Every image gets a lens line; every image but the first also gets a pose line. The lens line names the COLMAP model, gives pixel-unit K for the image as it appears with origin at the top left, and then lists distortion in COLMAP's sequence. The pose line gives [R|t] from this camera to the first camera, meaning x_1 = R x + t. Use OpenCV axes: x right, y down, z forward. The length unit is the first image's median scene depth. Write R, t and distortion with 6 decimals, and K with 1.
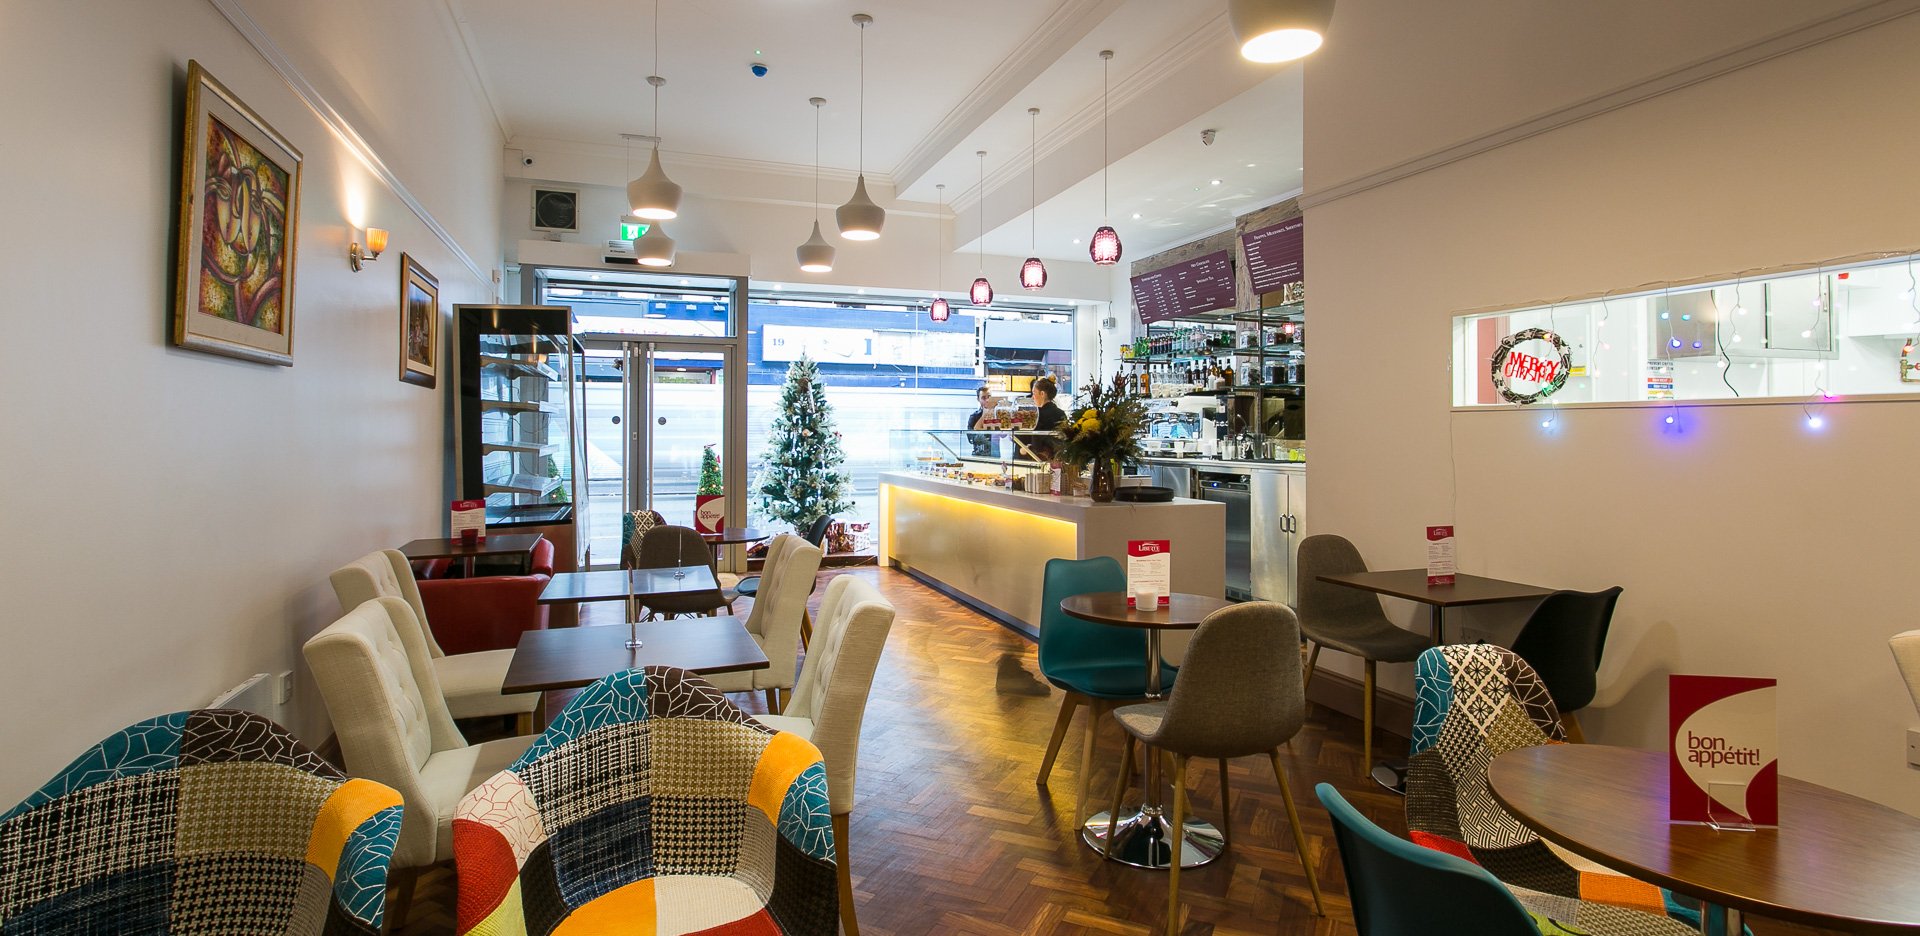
lens RADIAL K [[906.4, 0, 970.9], [0, 906.4, 441.9], [0, 0, 1]] dist [-0.001458, 0.000247]
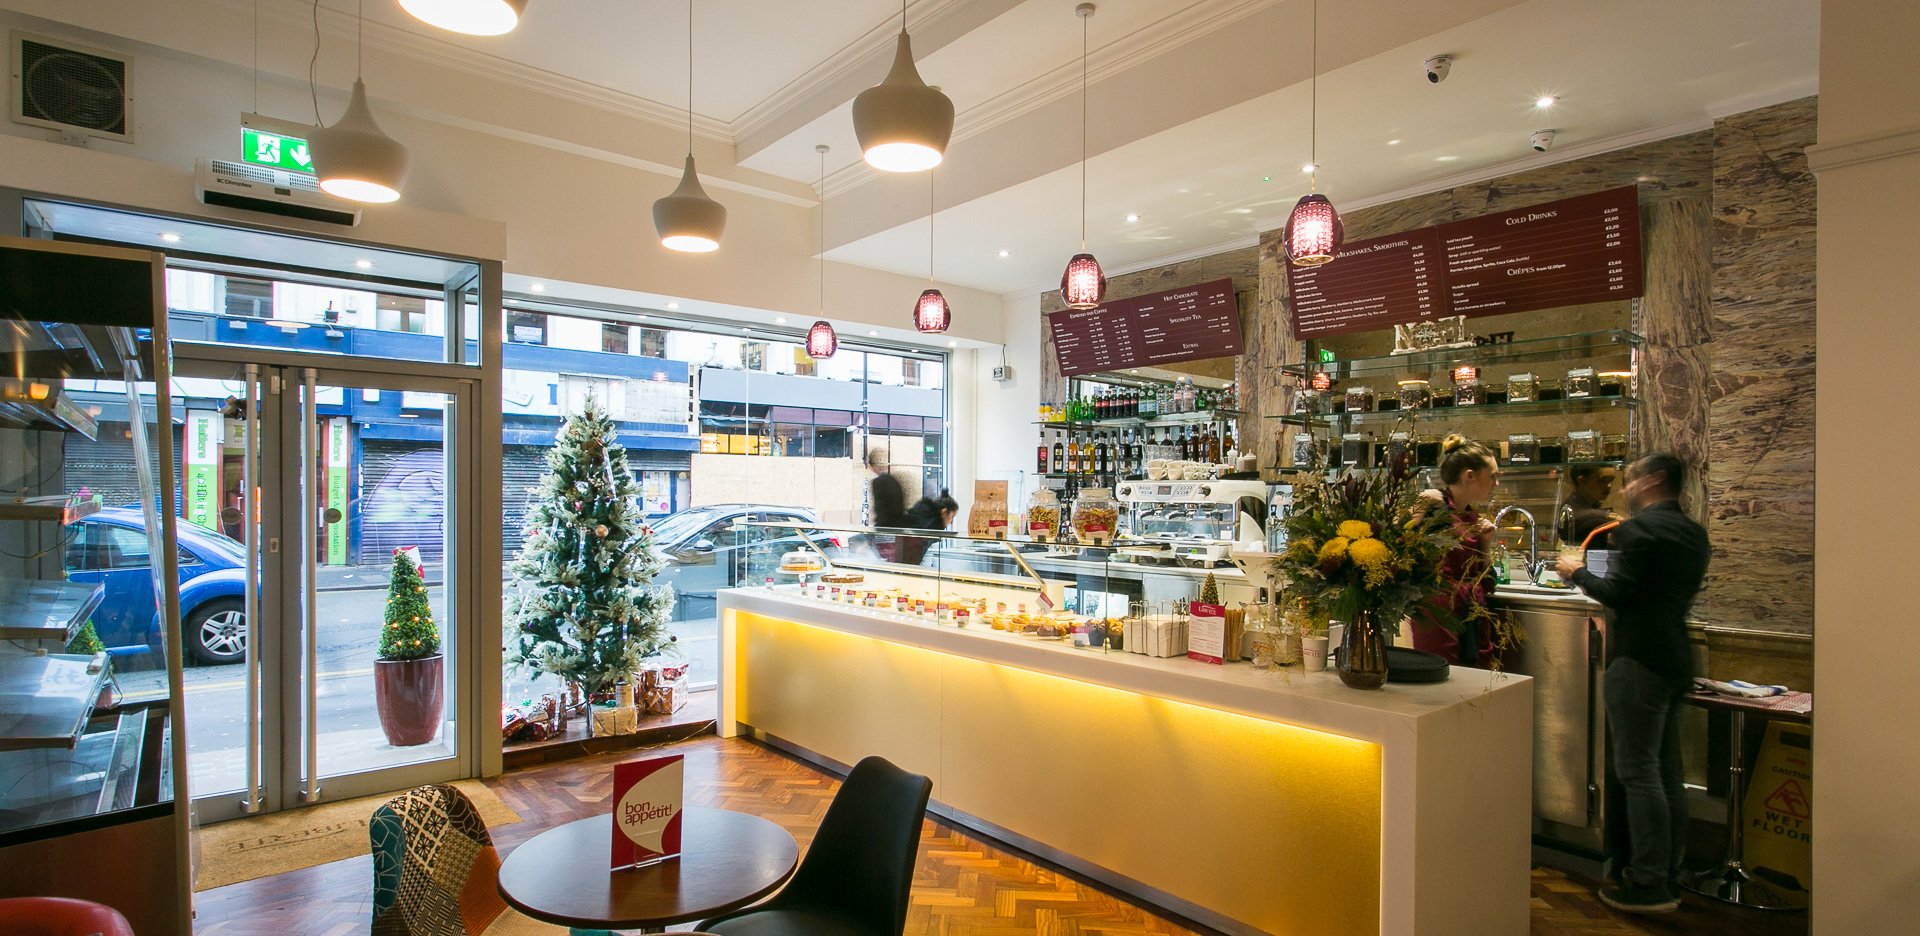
lens RADIAL K [[930.8, 0, 957.0], [0, 930.8, 513.0], [0, 0, 1]] dist [0.005341, 0.000142]
pose [[0.941029, -0.005991, 0.338274, -0.168000], [0.002332, 0.999934, 0.011220, -0.028270], [-0.338319, -0.009770, 0.940981, 0.332224]]
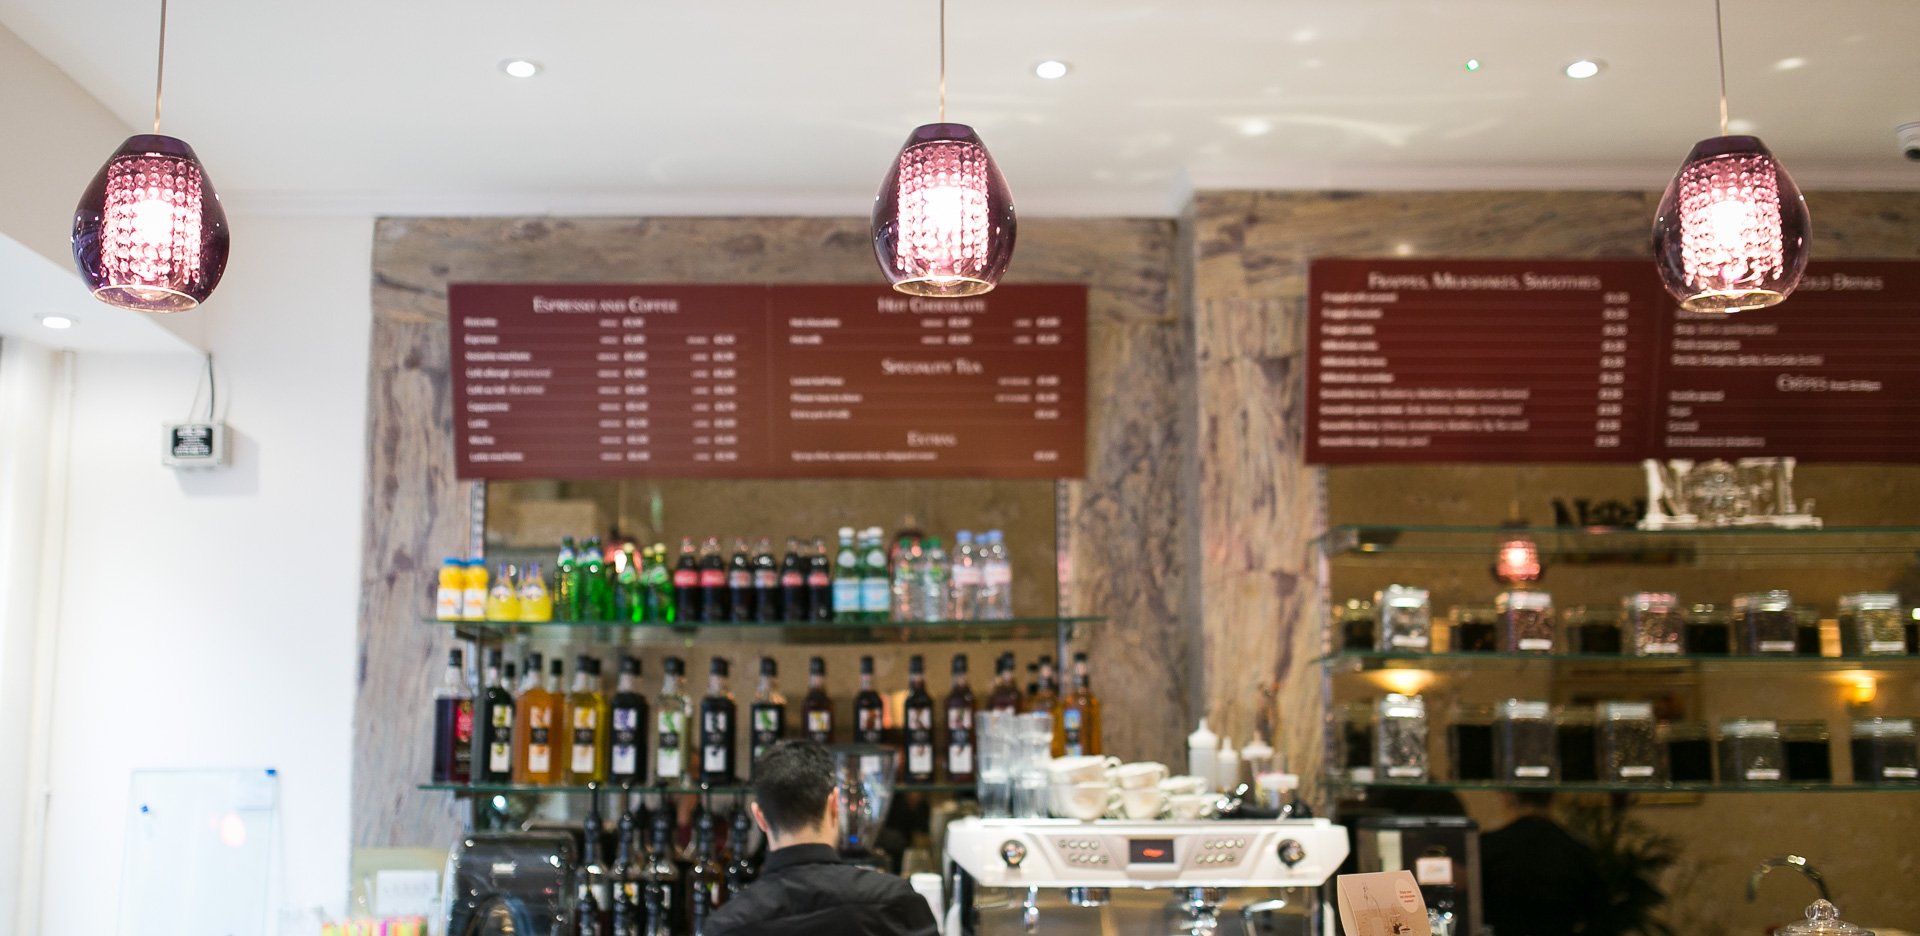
lens RADIAL K [[1882.9, 0, 951.0], [0, 1882.9, 510.6], [0, 0, 1]] dist [0.002762, 0.004163]
pose [[0.349807, 0.113146, 0.929964, -0.255872], [0.015201, 0.991864, -0.126395, -0.060752], [-0.936698, 0.058350, 0.345241, 0.767205]]
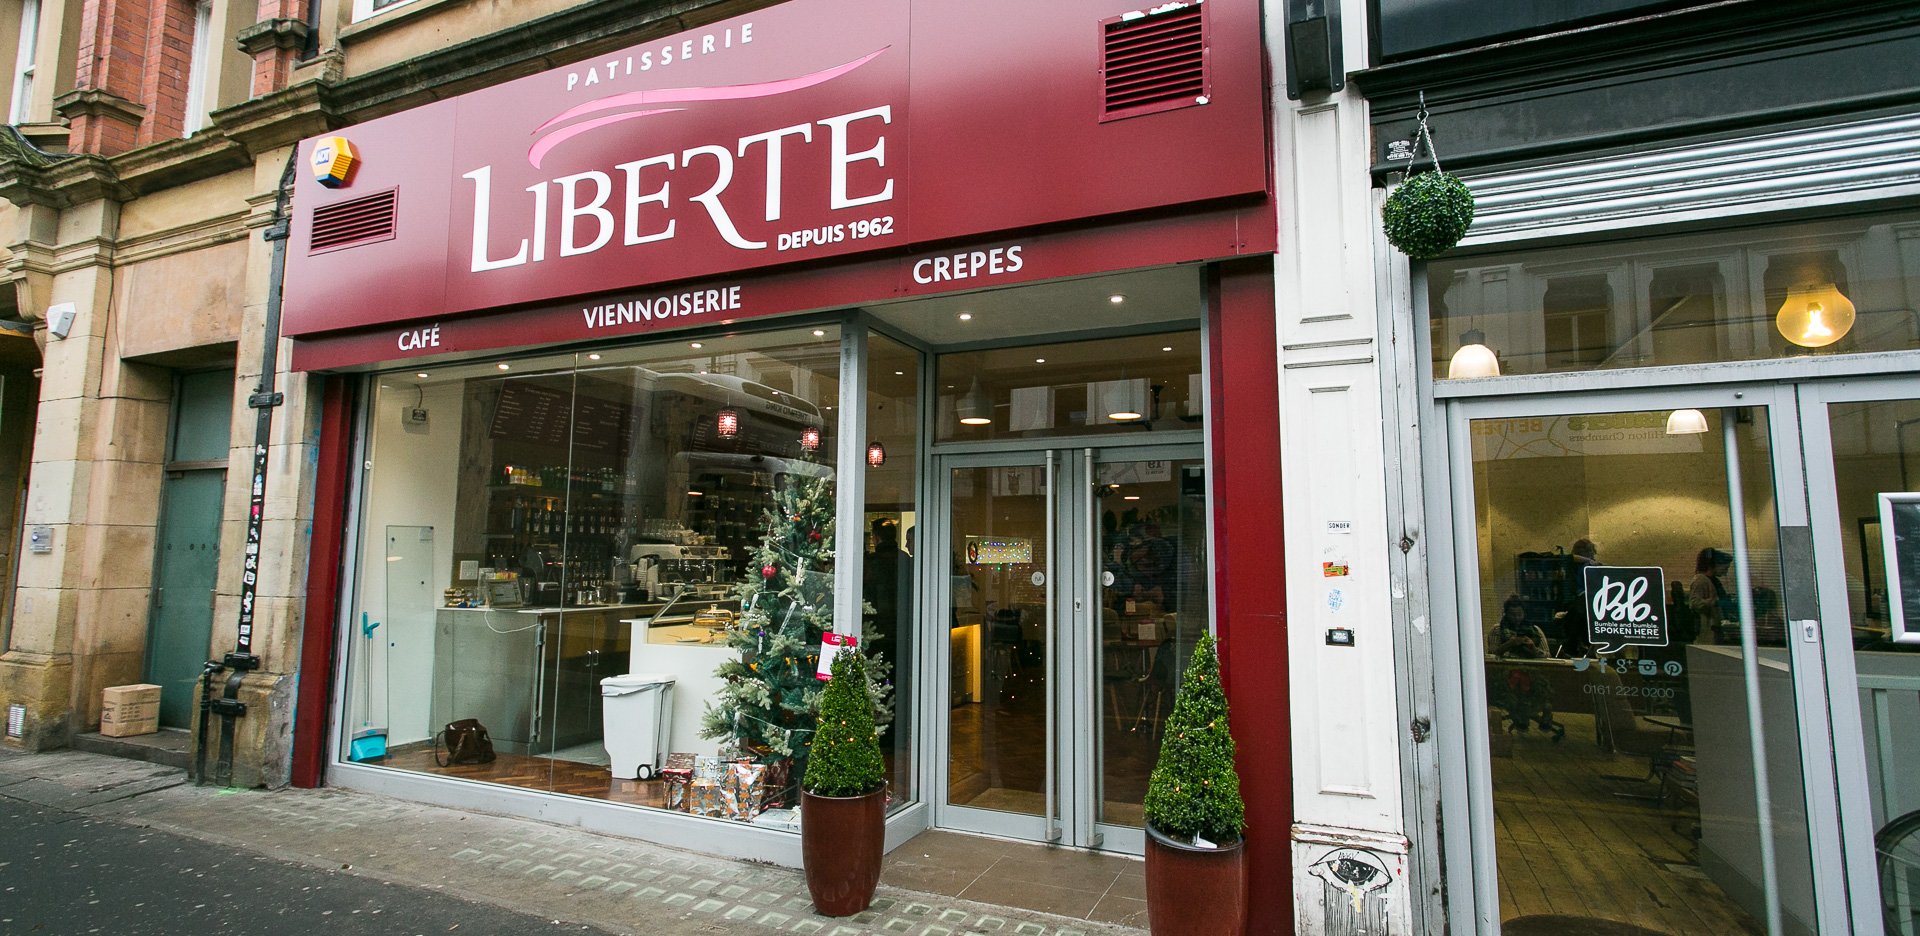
lens RADIAL K [[906.4, 0, 970.9], [0, 906.4, 441.9], [0, 0, 1]] dist [-0.001458, 0.000247]
pose [[-0.724022, 0.073832, 0.685815, -0.693652], [-0.003540, 0.993844, -0.110730, -0.046712], [-0.689768, -0.082599, -0.719303, 1.387734]]
